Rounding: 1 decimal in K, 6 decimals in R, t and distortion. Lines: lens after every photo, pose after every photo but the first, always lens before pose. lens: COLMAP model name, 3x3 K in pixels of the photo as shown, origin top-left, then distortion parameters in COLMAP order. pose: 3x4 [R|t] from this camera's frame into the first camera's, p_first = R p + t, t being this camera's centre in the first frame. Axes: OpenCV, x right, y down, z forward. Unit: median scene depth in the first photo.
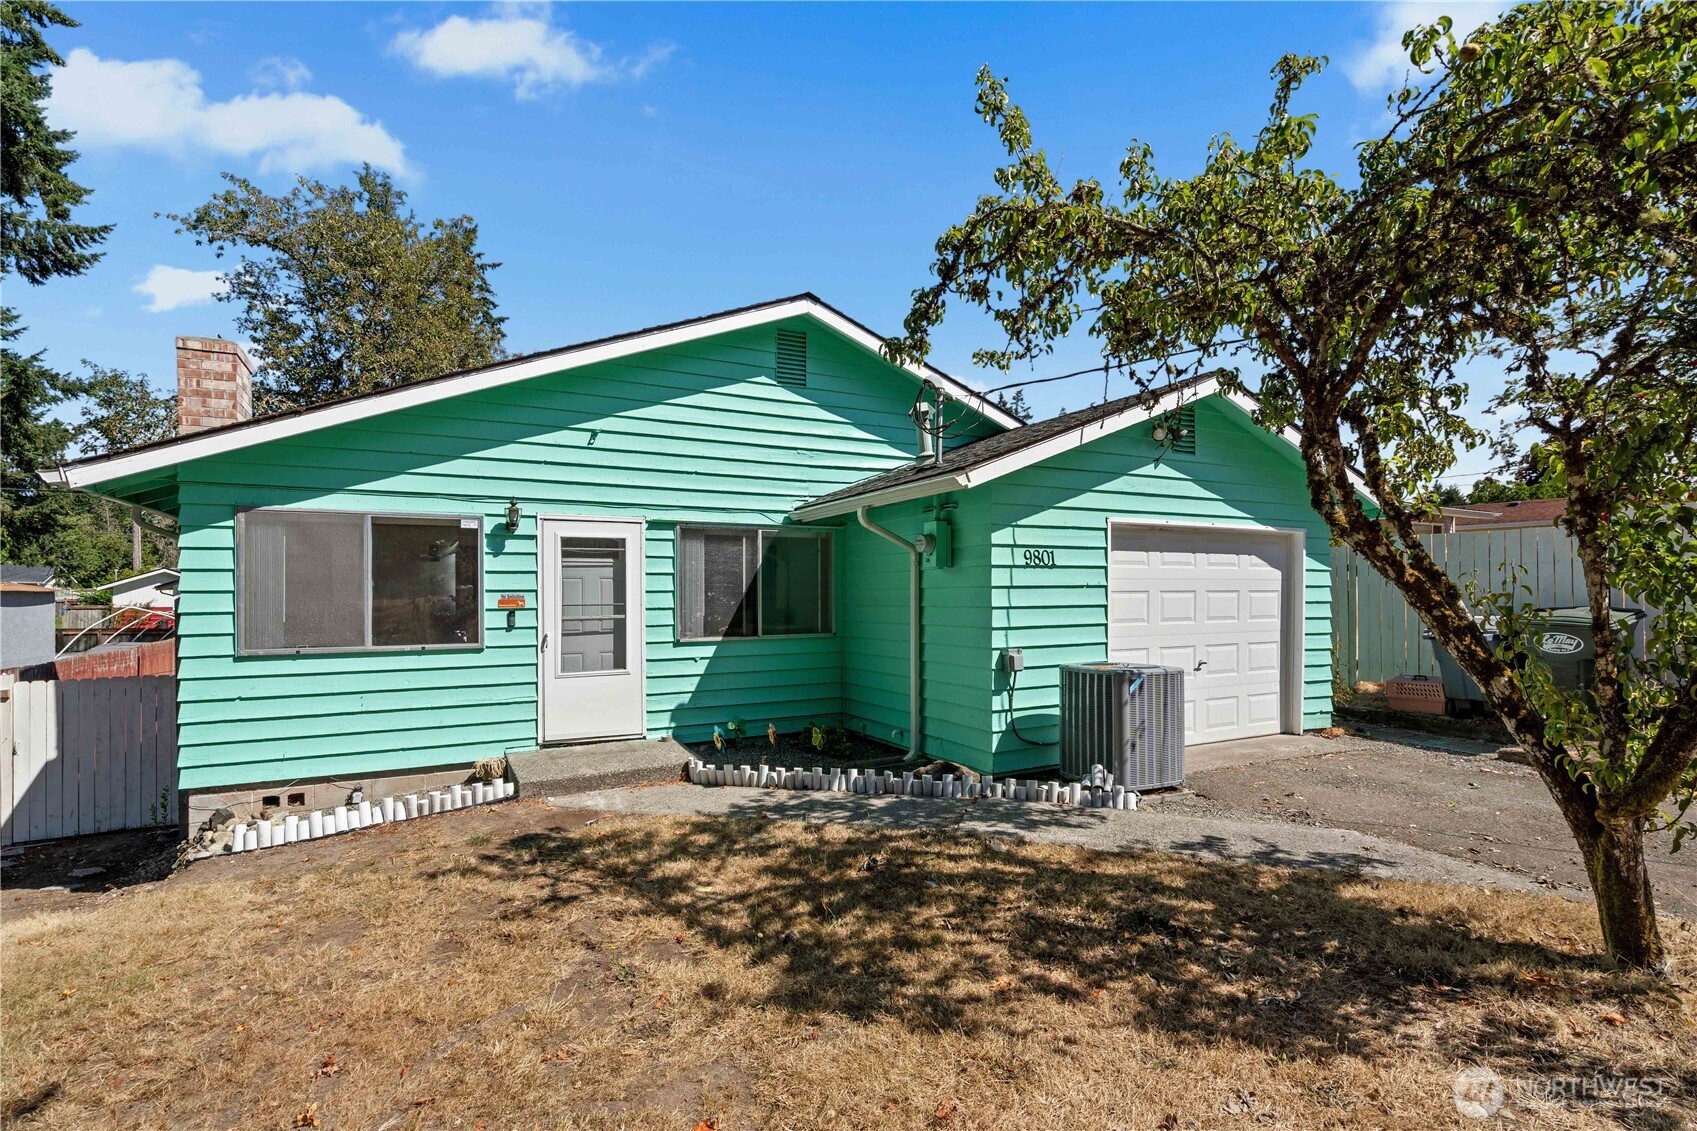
lens RADIAL K [[790.5, 0, 838.0], [0, 790.5, 584.0], [0, 0, 1]] dist [-0.003467, 0.000147]
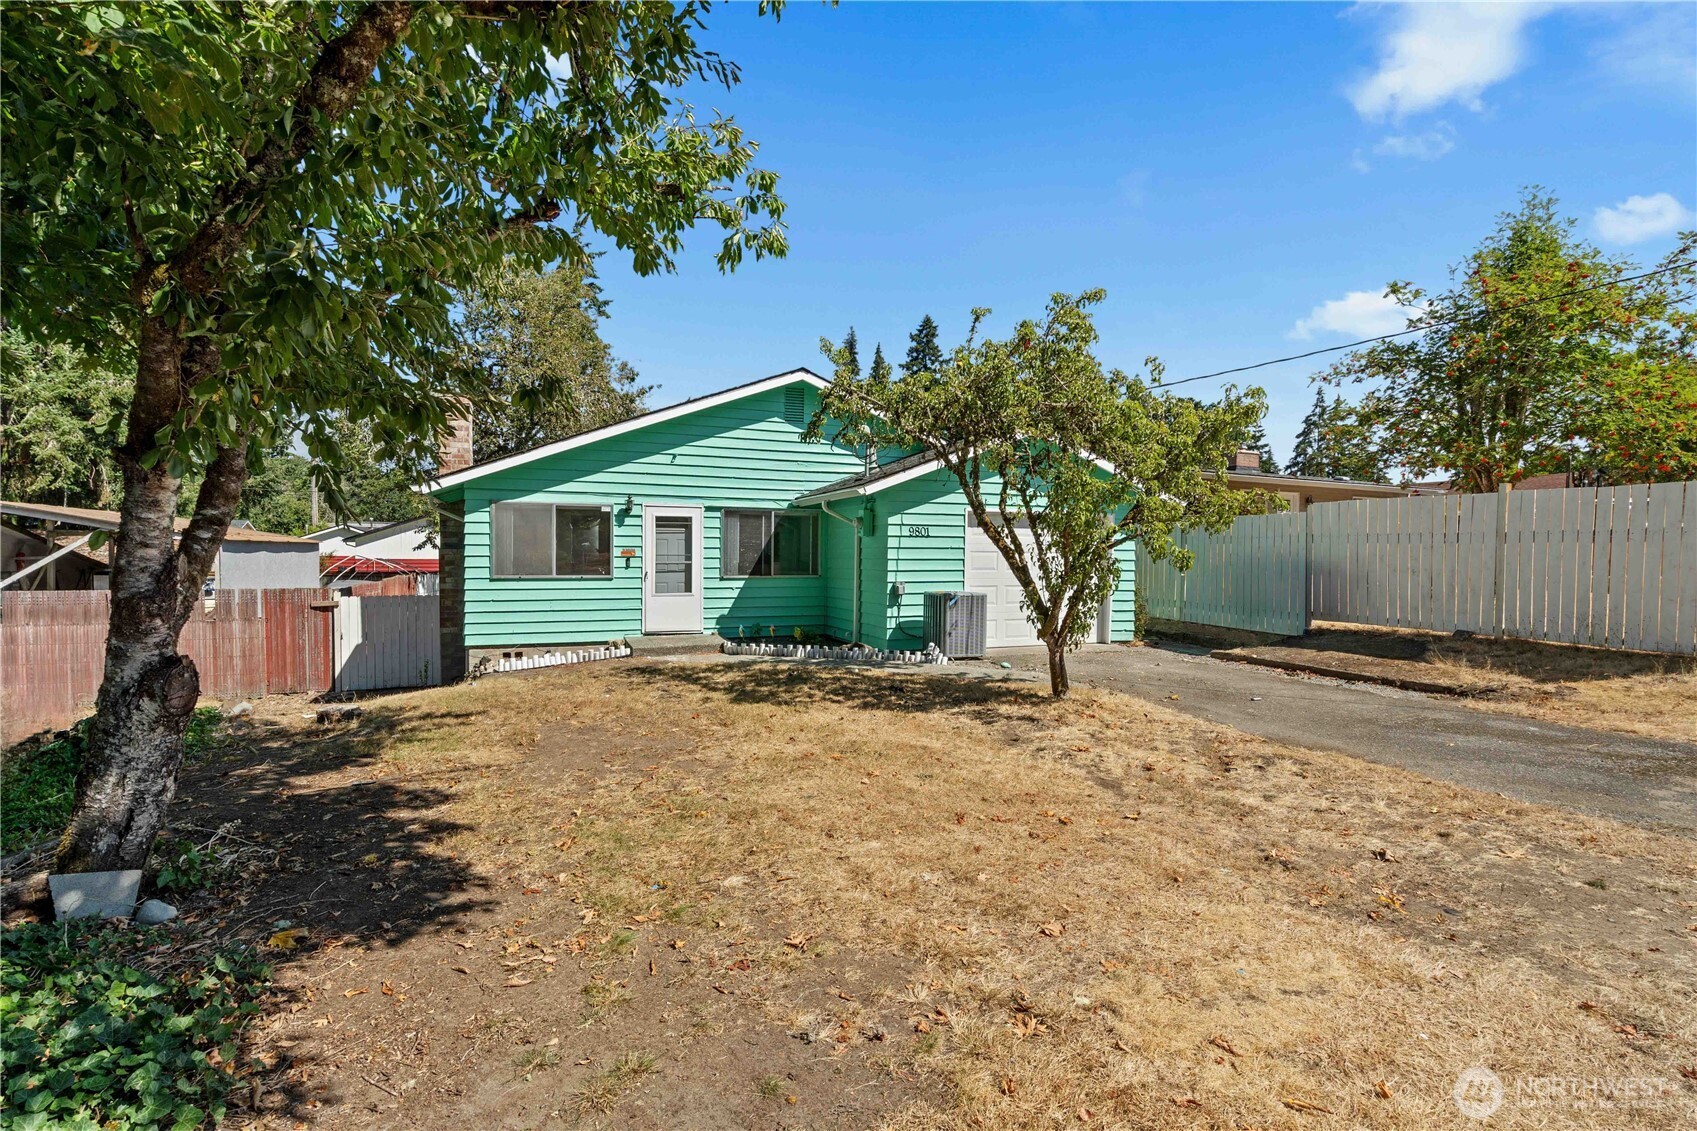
lens RADIAL K [[765.9, 0, 848.5], [0, 765.9, 565.5], [0, 0, 1]] dist [-0.002686, -0.000030]
pose [[0.995598, 0.015268, -0.092479, 0.232722], [-0.012639, 0.999501, 0.028949, -0.004535], [0.092875, -0.027652, 0.995294, -0.648747]]
